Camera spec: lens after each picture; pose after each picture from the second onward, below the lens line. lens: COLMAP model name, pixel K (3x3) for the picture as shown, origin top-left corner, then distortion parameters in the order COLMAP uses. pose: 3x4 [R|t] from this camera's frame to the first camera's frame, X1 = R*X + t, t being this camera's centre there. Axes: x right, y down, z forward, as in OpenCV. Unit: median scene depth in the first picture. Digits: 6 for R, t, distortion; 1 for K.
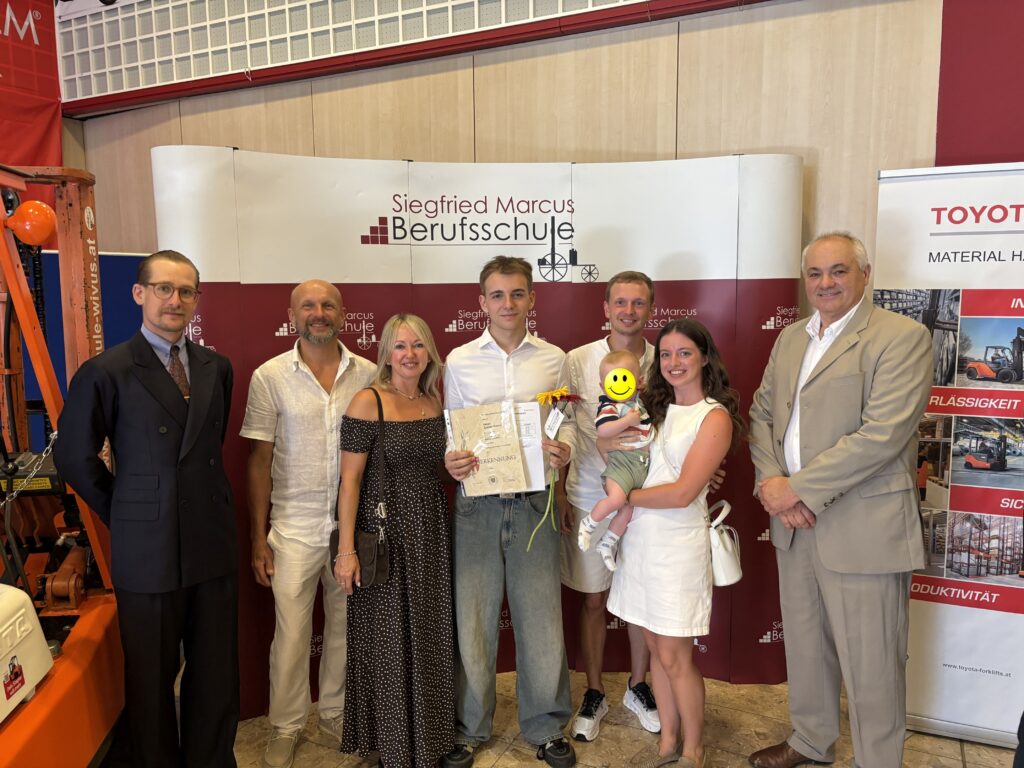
lens RADIAL K [[775.3, 0, 513.5], [0, 775.3, 388.7], [0, 0, 1]] dist [0.047661, -0.054924]
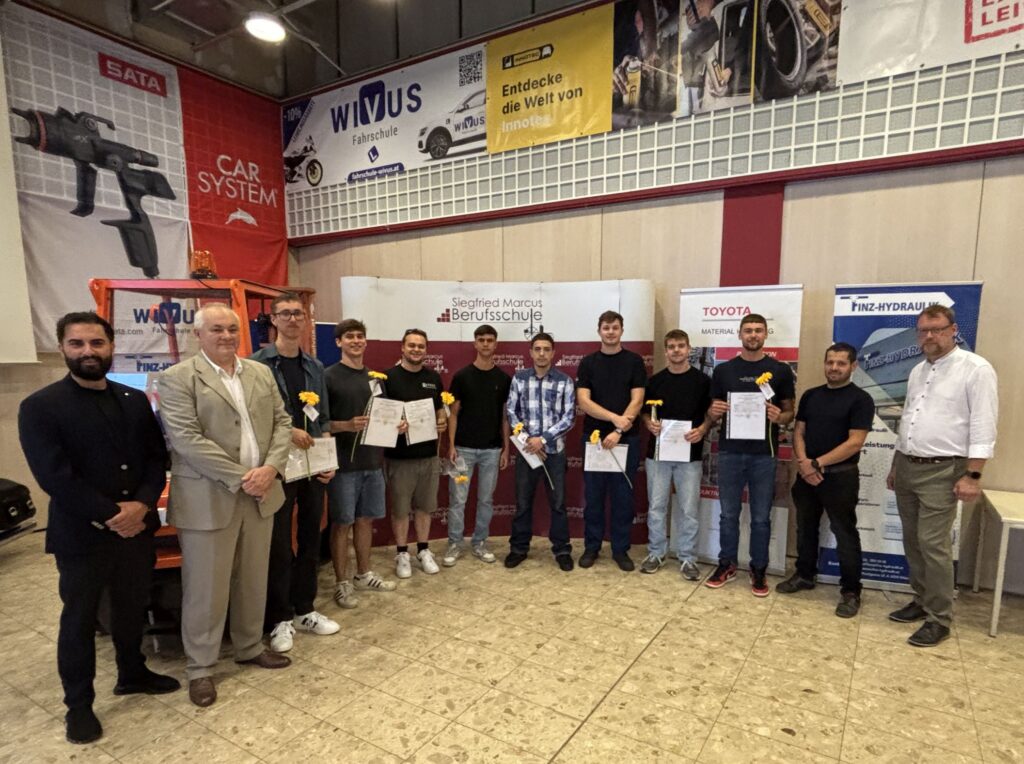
lens RADIAL K [[593.8, 0, 541.3], [0, 593.8, 432.0], [0, 0, 1]] dist [0.008415, -0.017225]
pose [[0.996575, 0.023531, -0.079270, 0.205171], [-0.022072, 0.999571, 0.019232, 0.069152], [0.079689, -0.017417, 0.996668, -0.535311]]
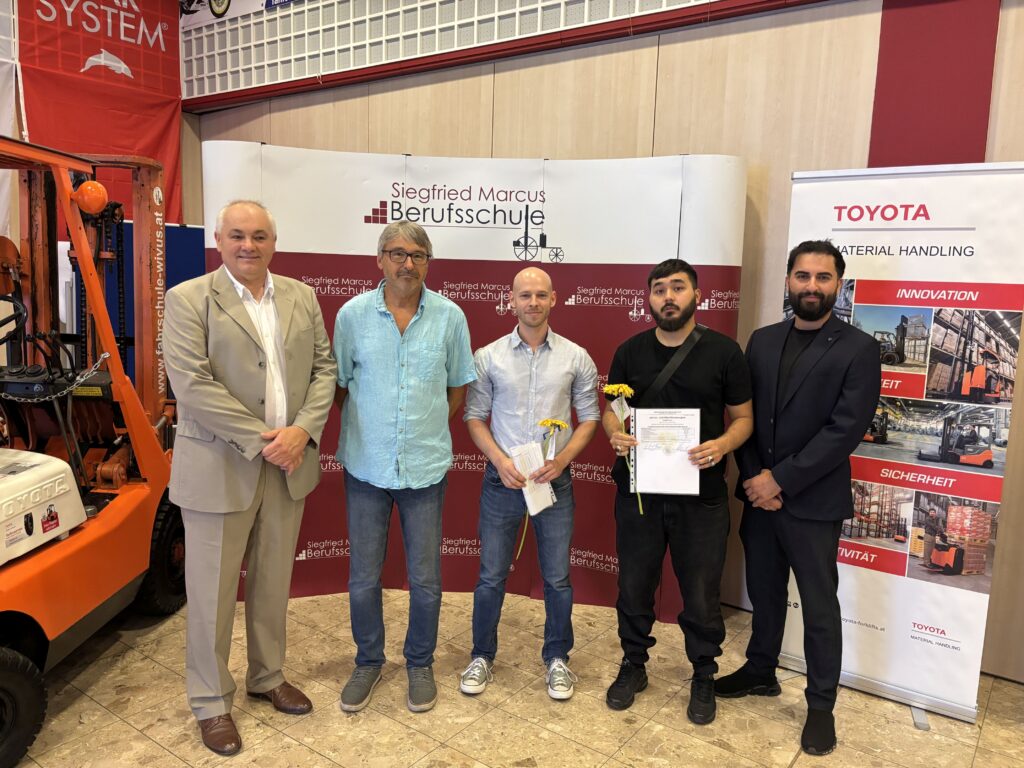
lens RADIAL K [[775.3, 0, 519.9], [0, 775.3, 383.3], [0, 0, 1]] dist [0.047661, -0.054924]
pose [[0.984532, 0.064663, -0.162835, 0.247212], [-0.063714, 0.997907, 0.011048, 0.033621], [0.163208, -0.000502, 0.986592, -0.153594]]
